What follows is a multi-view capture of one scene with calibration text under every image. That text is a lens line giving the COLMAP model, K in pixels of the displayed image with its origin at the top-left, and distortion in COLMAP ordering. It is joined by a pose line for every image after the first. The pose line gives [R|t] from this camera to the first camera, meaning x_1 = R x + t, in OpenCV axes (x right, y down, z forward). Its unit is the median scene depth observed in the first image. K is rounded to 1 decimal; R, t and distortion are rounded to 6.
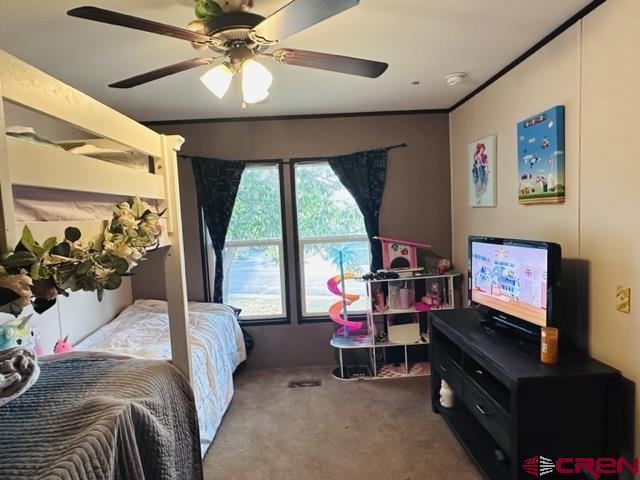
lens RADIAL K [[392.6, 0, 319.5], [0, 392.6, 240.7], [0, 0, 1]] dist [0.001441, -0.000251]
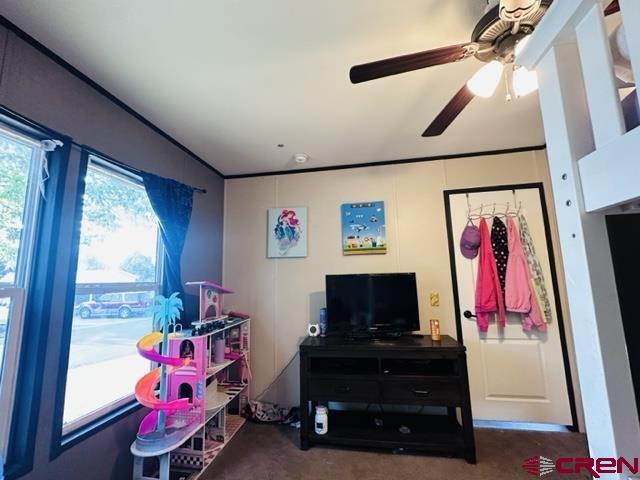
lens RADIAL K [[276.4, 0, 319.6], [0, 276.4, 241.7], [0, 0, 1]] dist [0.001298, 0.000036]
pose [[0.213512, 0.178494, 0.960496, -0.529947], [0.076314, 0.977116, -0.198547, 0.061683], [-0.973955, 0.115691, 0.195004, 0.839091]]
